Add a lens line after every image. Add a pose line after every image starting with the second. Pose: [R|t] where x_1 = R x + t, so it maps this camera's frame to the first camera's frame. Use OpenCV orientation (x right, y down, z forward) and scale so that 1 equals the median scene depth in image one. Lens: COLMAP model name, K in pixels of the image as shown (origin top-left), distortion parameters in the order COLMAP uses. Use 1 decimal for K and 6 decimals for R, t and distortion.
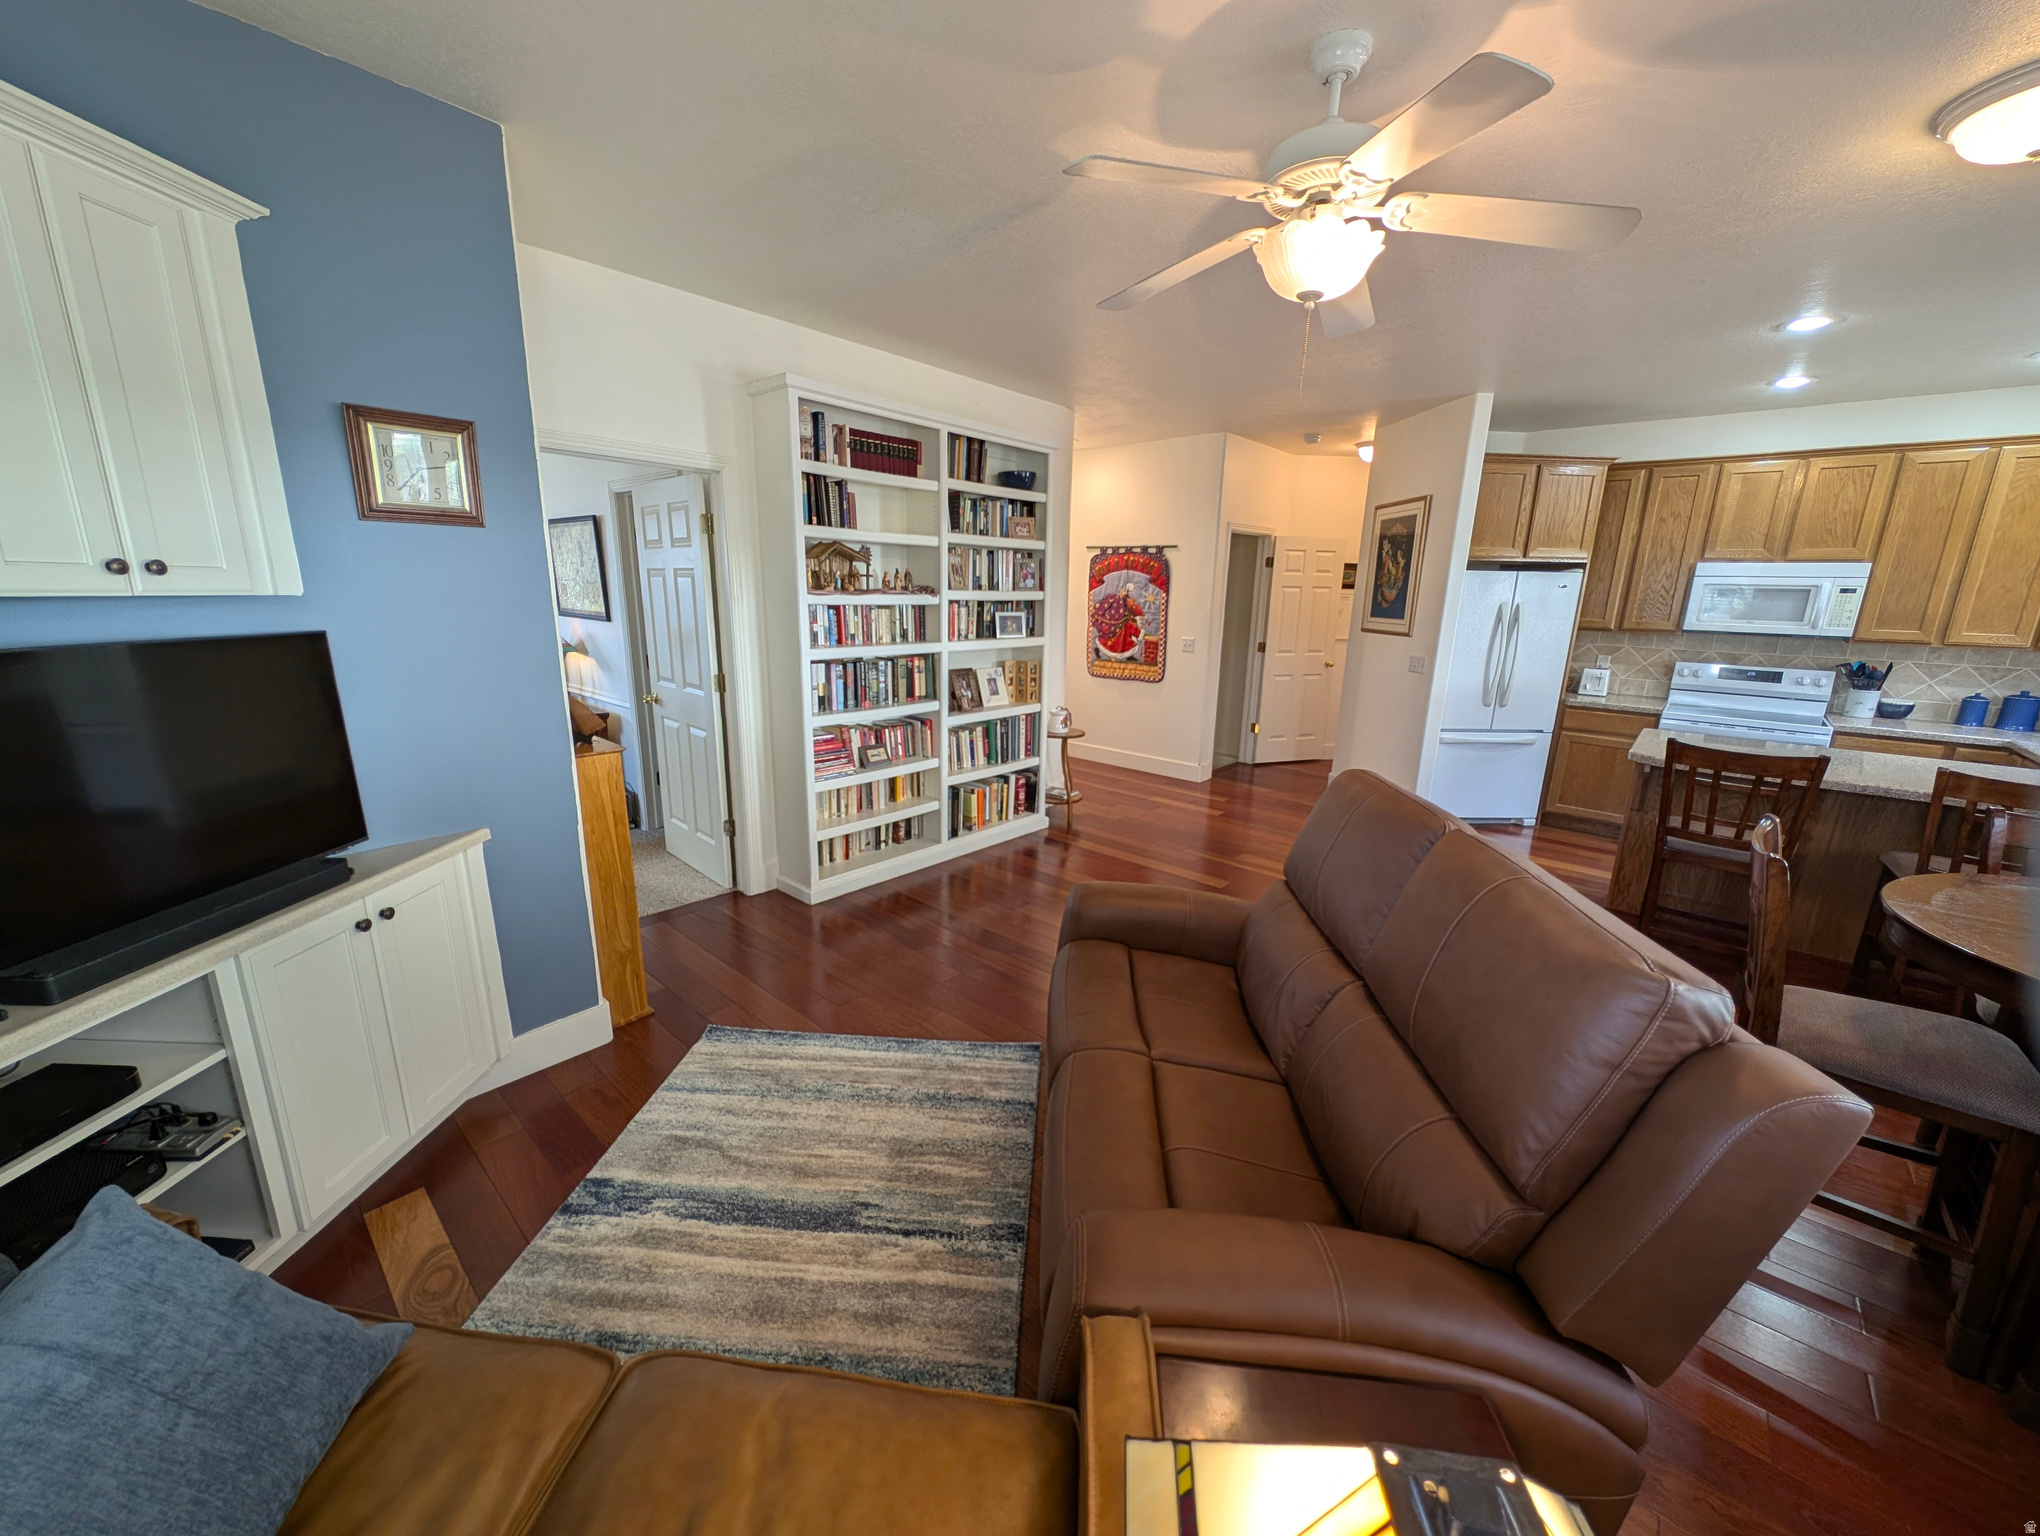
lens RADIAL K [[770.9, 0, 1012.1], [0, 770.9, 773.3], [0, 0, 1]] dist [-0.001398, -0.000205]
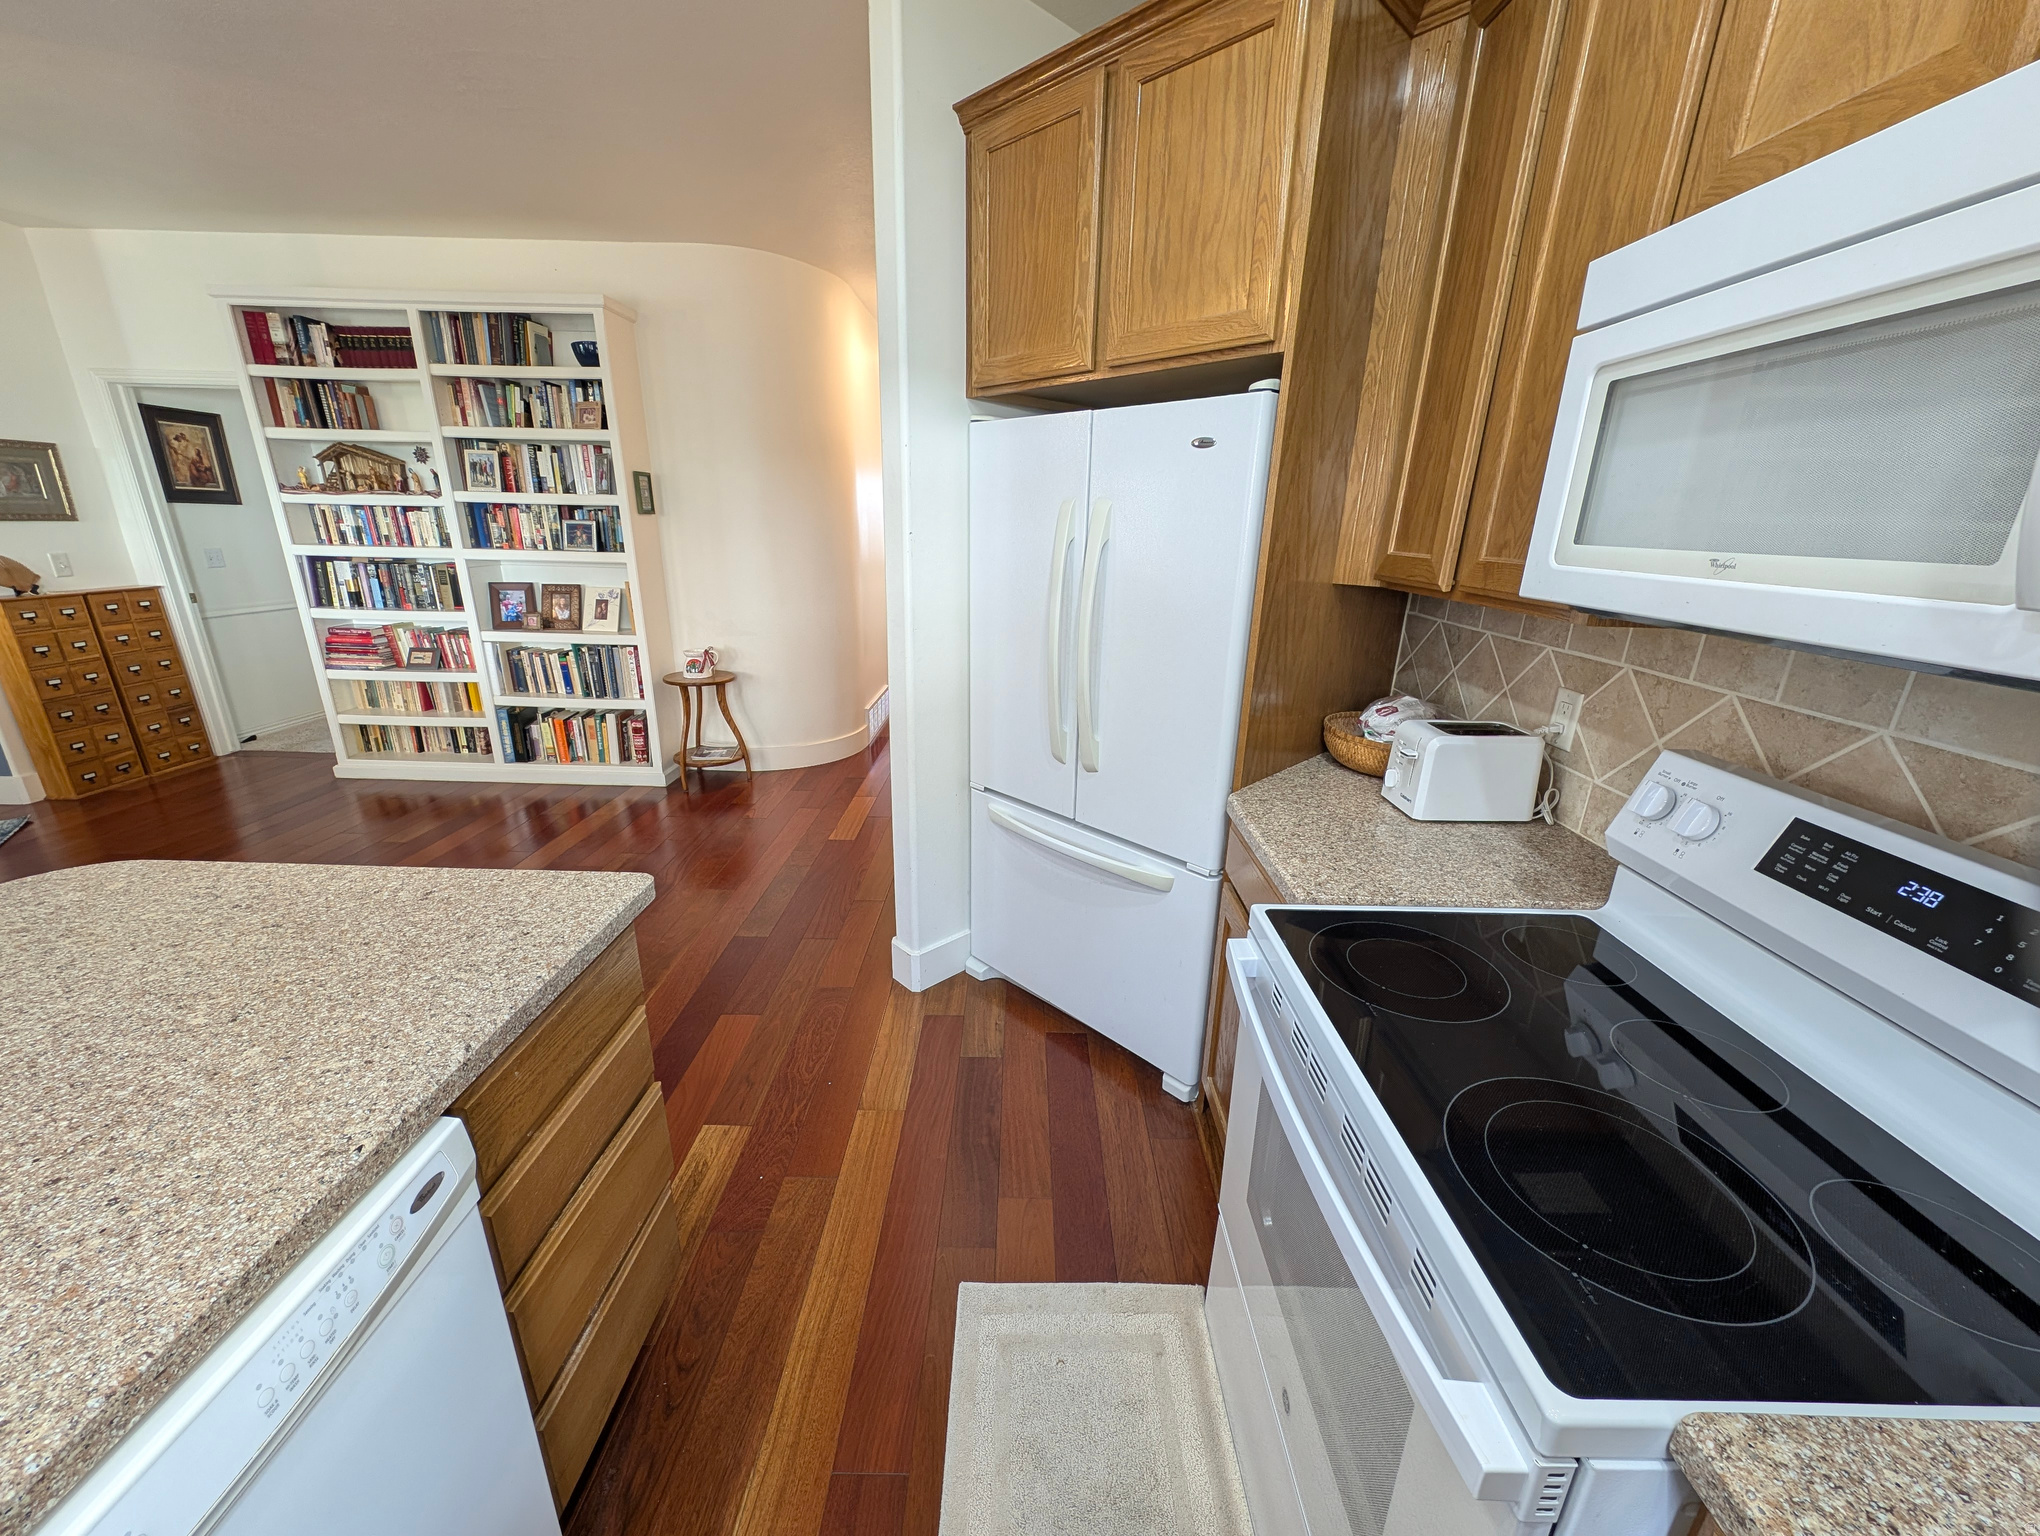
lens RADIAL K [[770.9, 0, 1016.2], [0, 770.9, 767.9], [0, 0, 1]] dist [-0.001398, -0.000205]
pose [[0.653454, 0.229957, -0.721191, 1.097671], [-0.188007, 0.972190, 0.139641, -0.170525], [0.733247, 0.044340, 0.678516, 0.880044]]
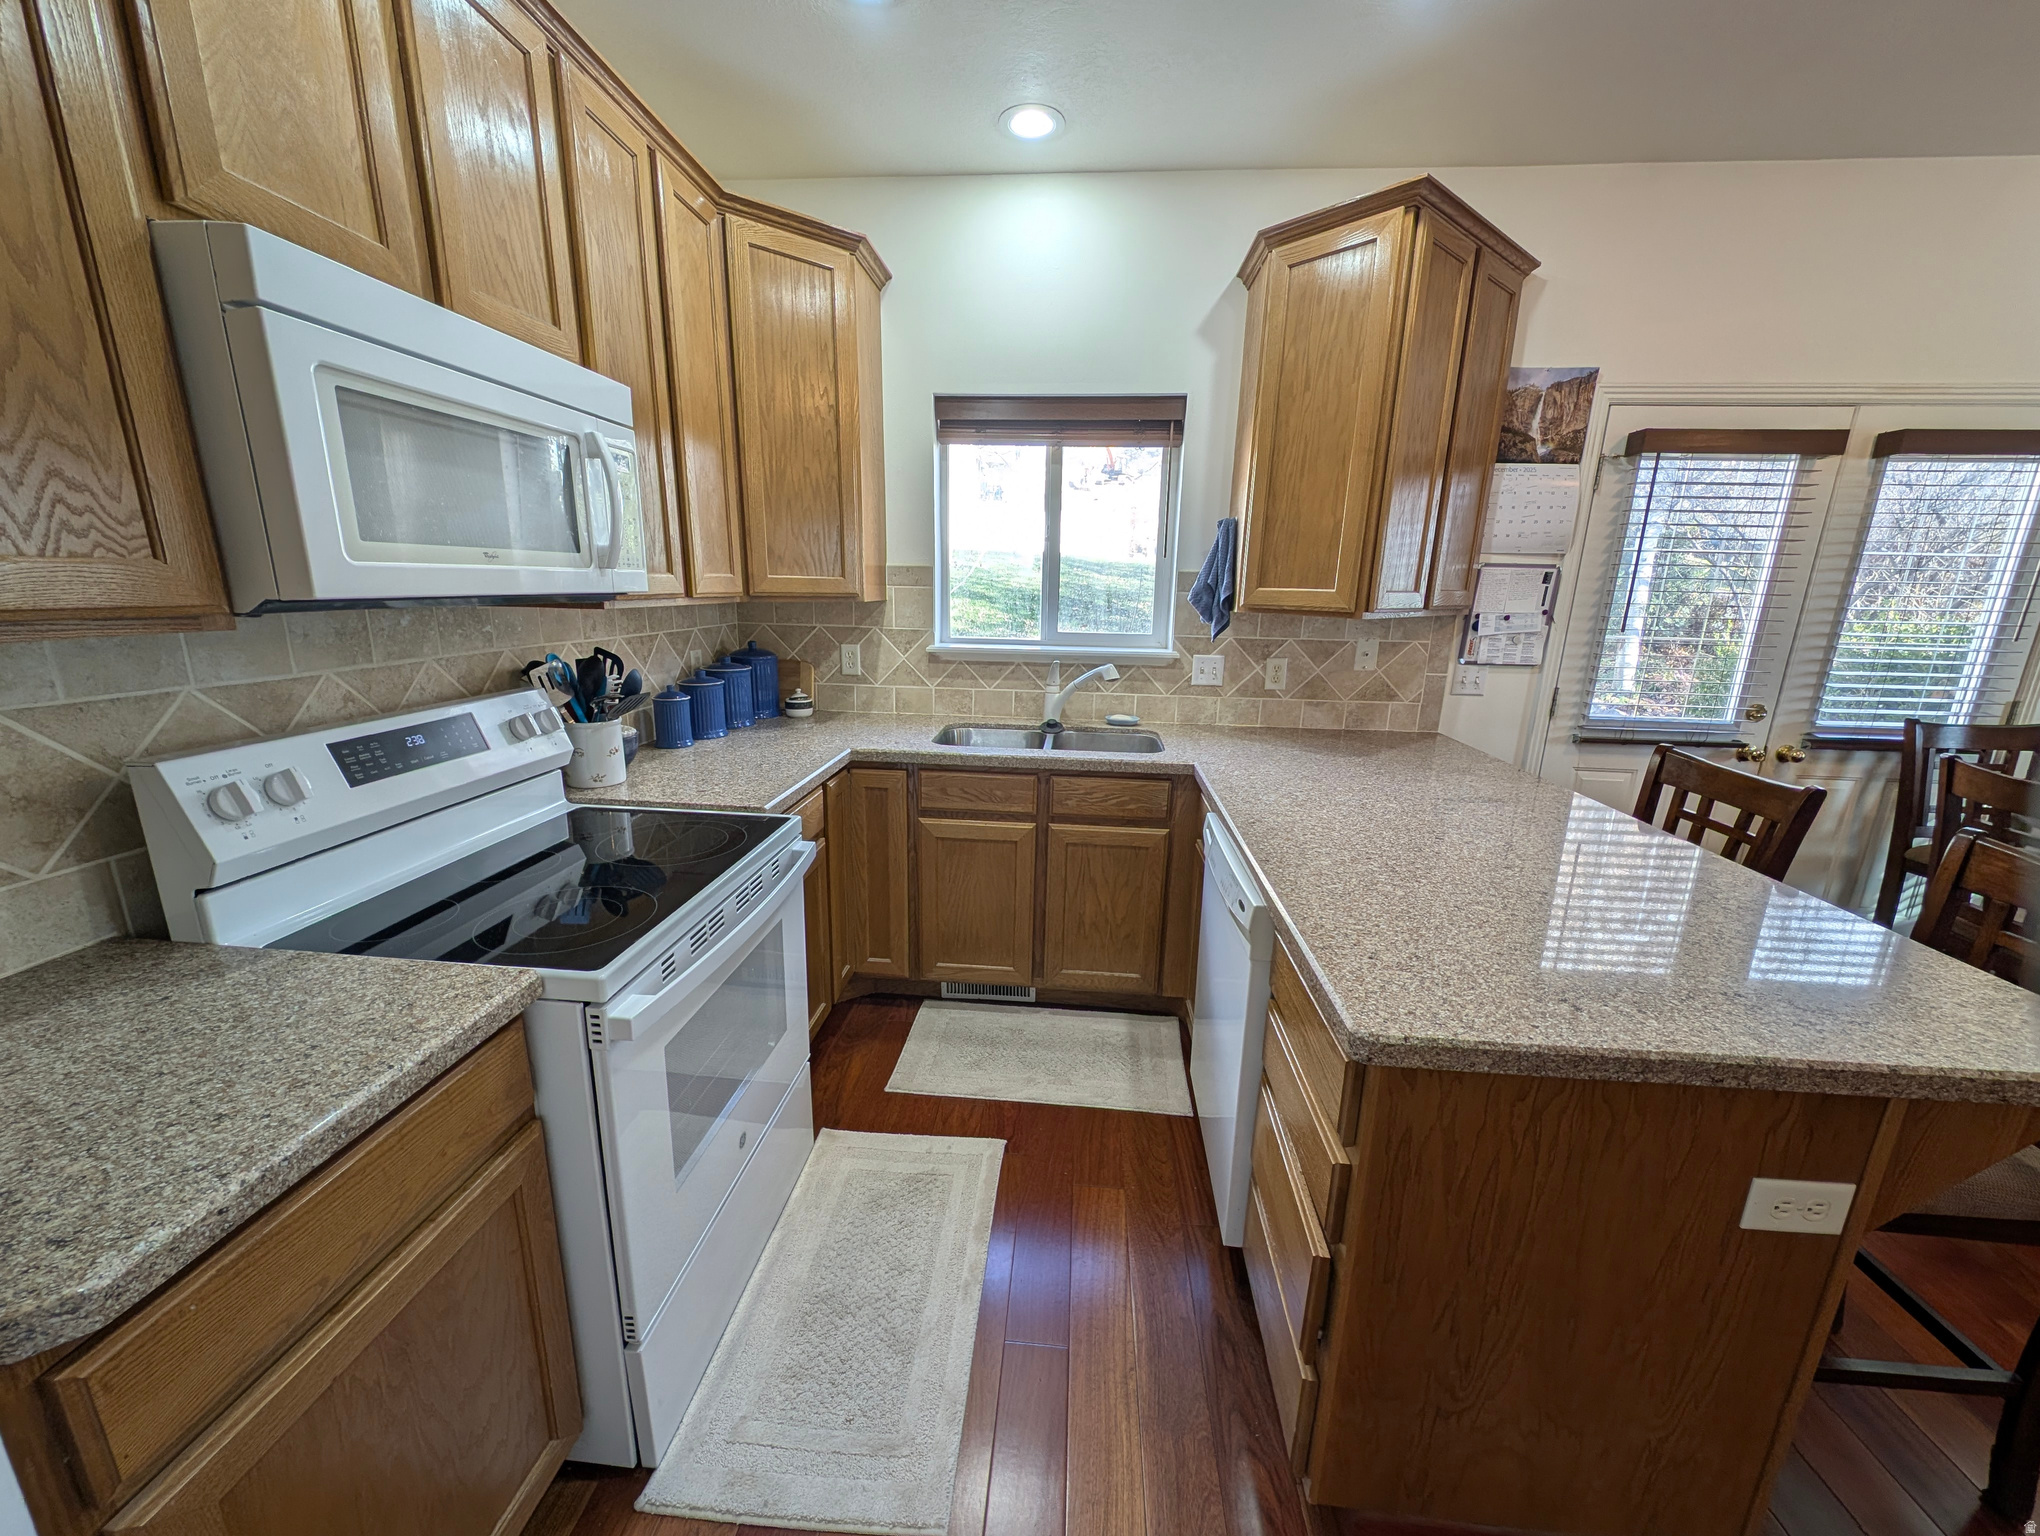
lens RADIAL K [[770.9, 0, 1019.2], [0, 770.9, 768.3], [0, 0, 1]] dist [-0.001398, -0.000205]
pose [[-0.595873, -0.219744, 0.772430, 0.718983], [0.157212, 0.911307, 0.380530, -0.227138], [-0.787541, 0.348182, -0.508477, 1.132246]]
